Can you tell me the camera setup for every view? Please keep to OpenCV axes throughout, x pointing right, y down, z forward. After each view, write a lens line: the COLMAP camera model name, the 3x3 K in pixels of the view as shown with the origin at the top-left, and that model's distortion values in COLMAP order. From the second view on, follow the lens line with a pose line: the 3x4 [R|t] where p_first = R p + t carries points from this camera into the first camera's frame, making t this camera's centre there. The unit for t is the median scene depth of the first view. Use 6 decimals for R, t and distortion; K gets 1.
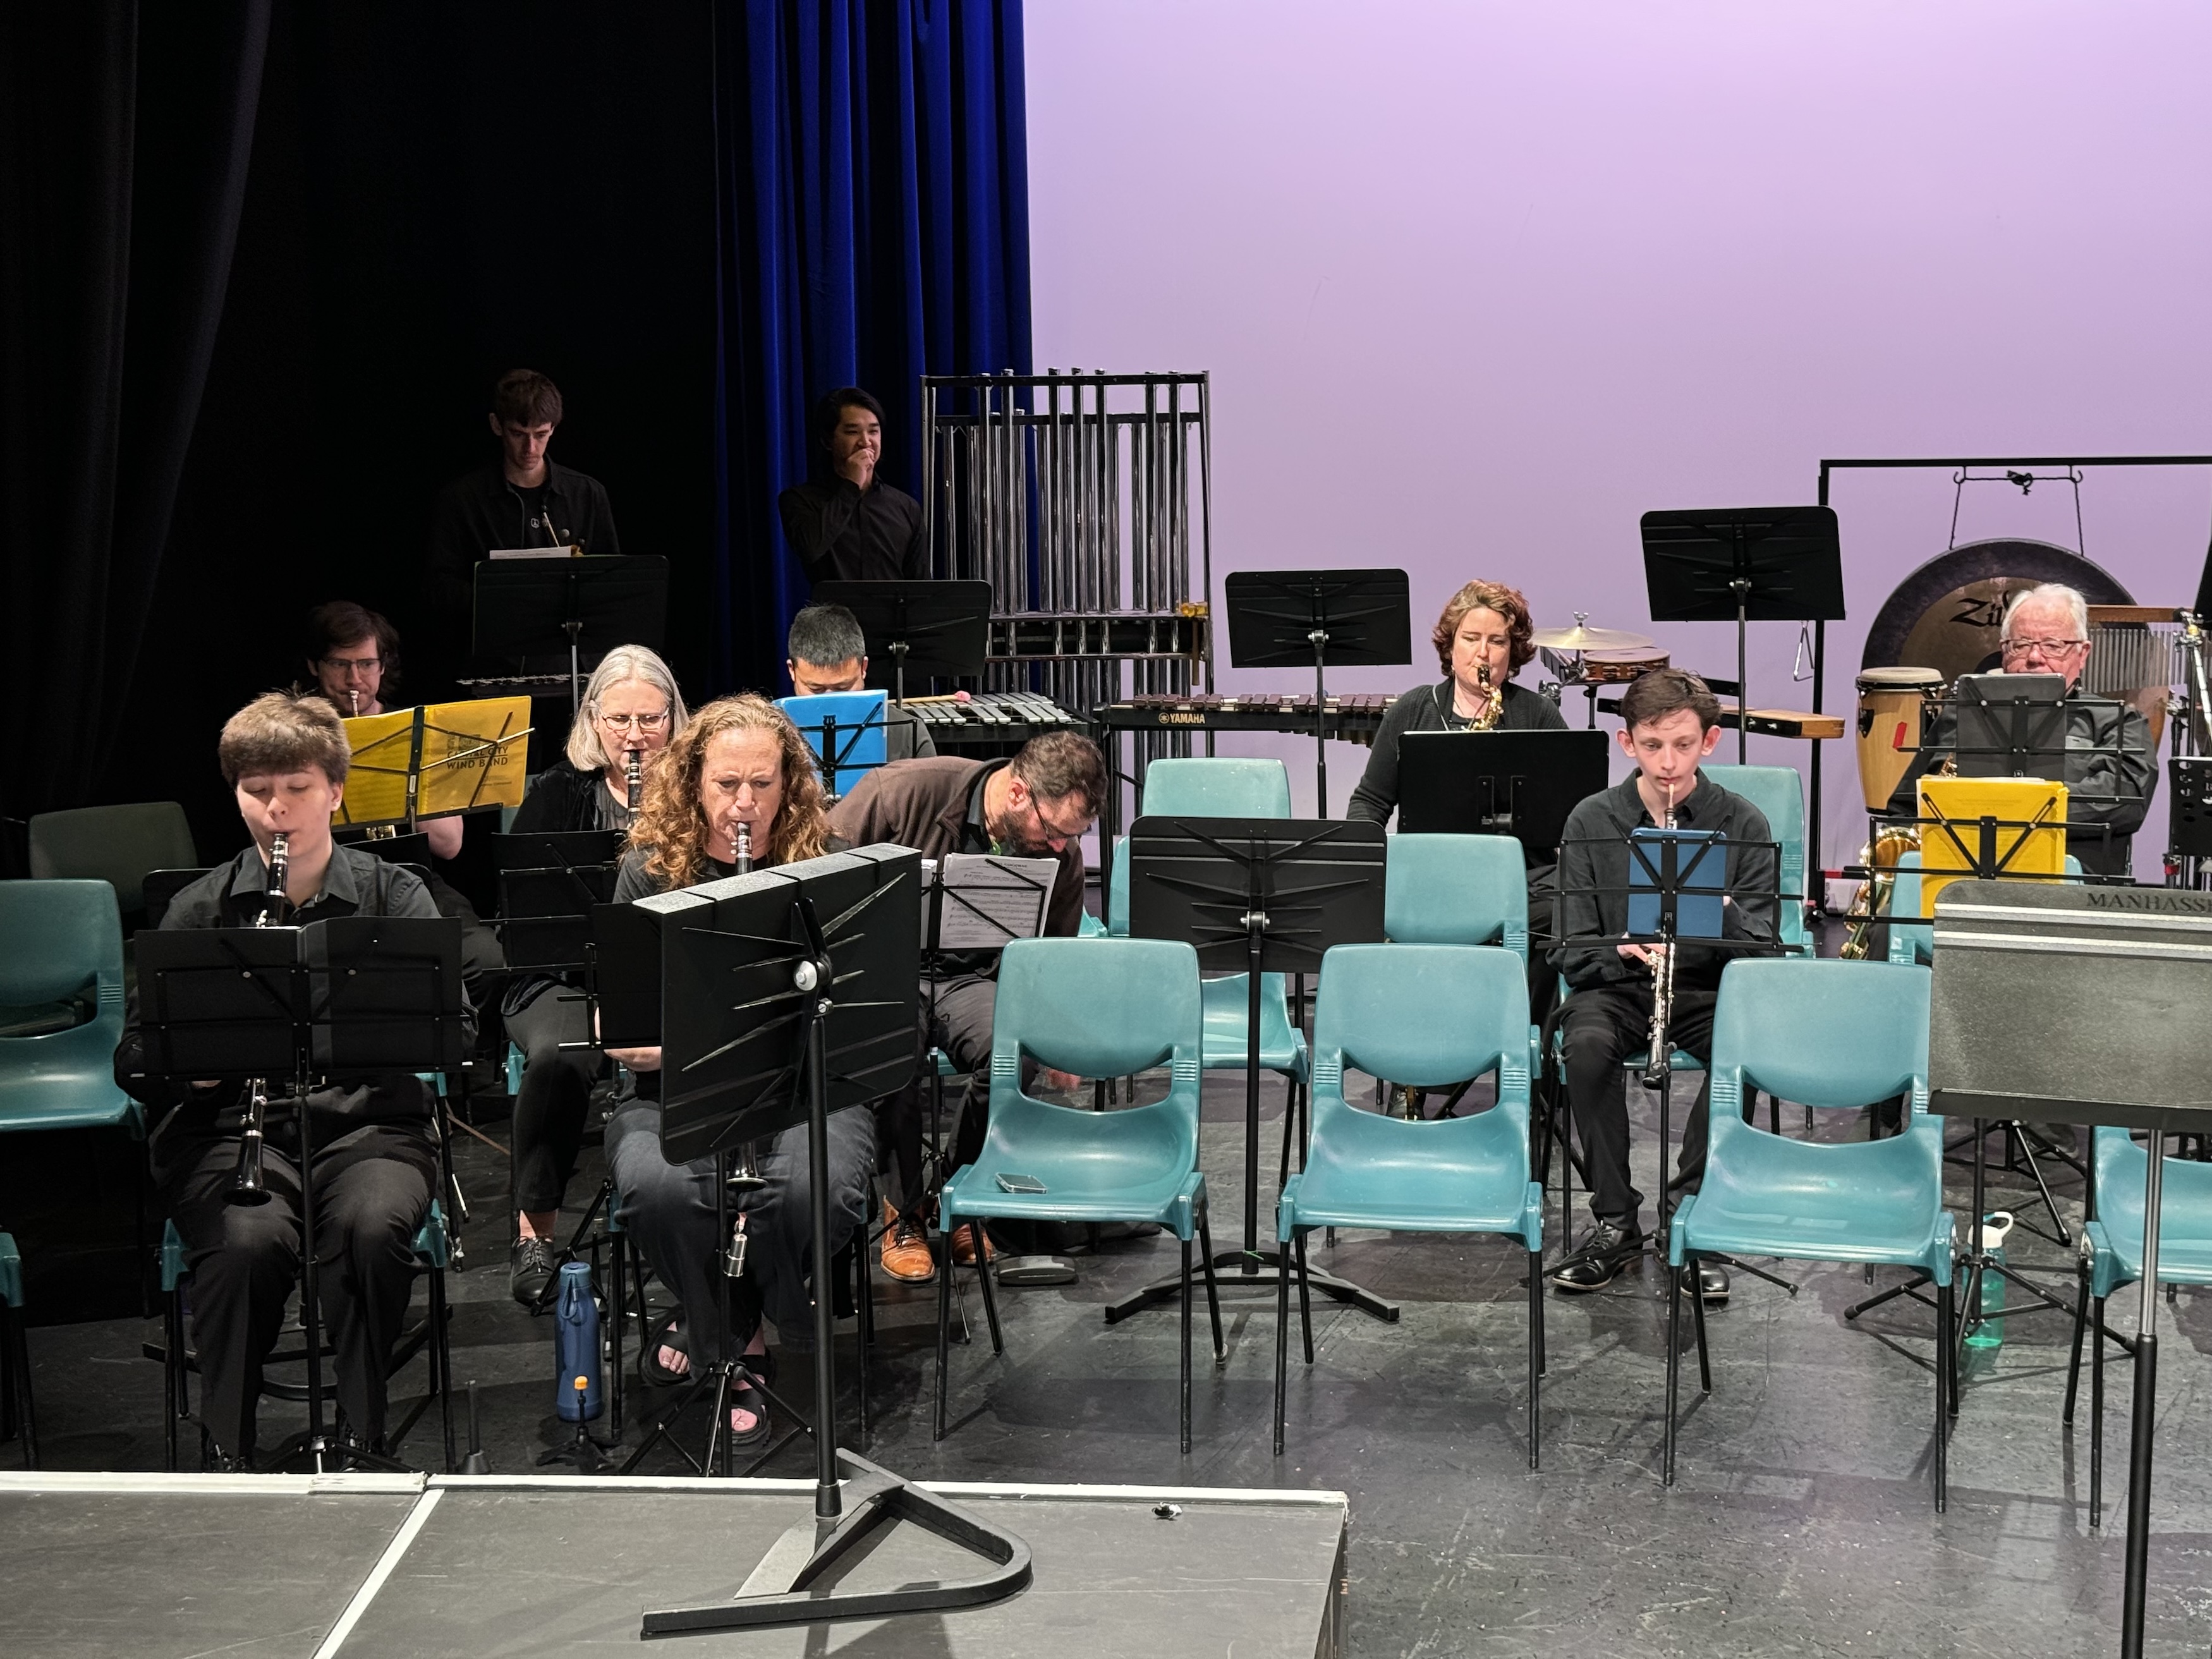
lens RADIAL K [[3043.1, 0, 1106.0], [0, 3043.1, 829.5], [0, 0, 1]] dist [0.286949, -0.949167]
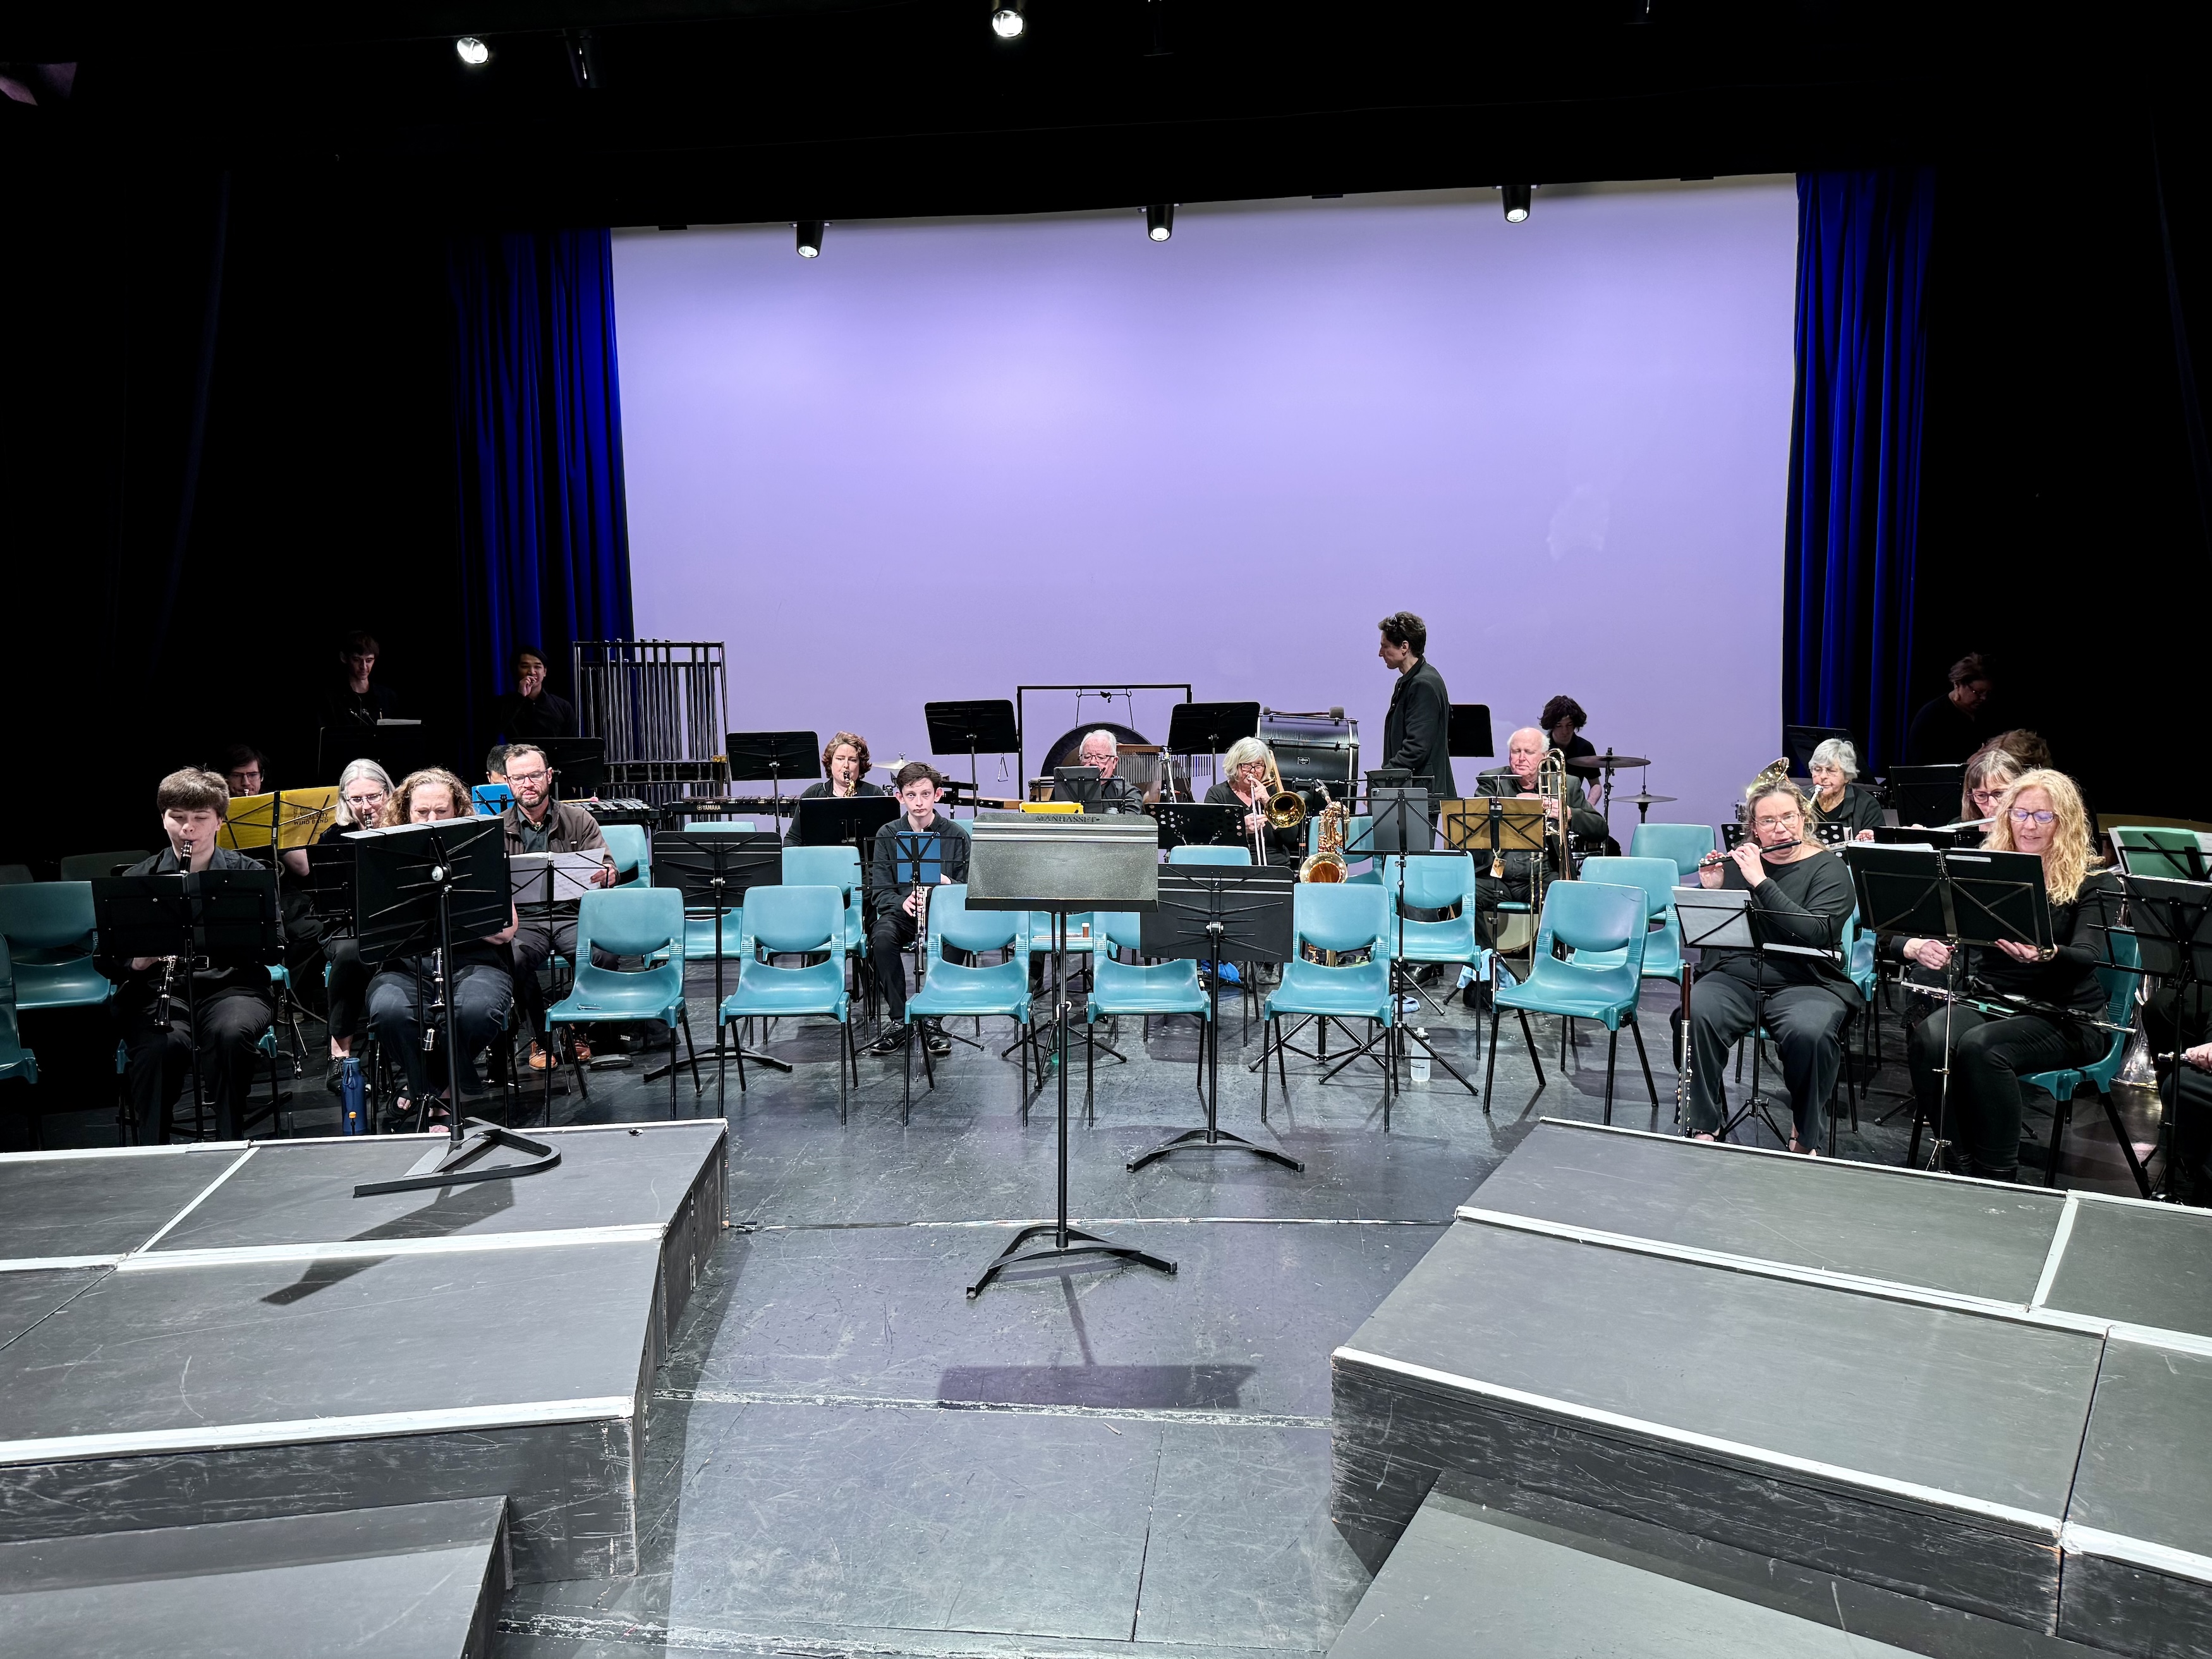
lens RADIAL K [[1543.4, 0, 1106.0], [0, 1543.4, 829.5], [0, 0, 1]] dist [0.071106, -0.110059]
pose [[0.974051, -0.021651, 0.225292, 0.067256], [0.034848, 0.997891, -0.054768, 0.059011], [-0.223631, 0.061198, 0.972751, -0.078285]]
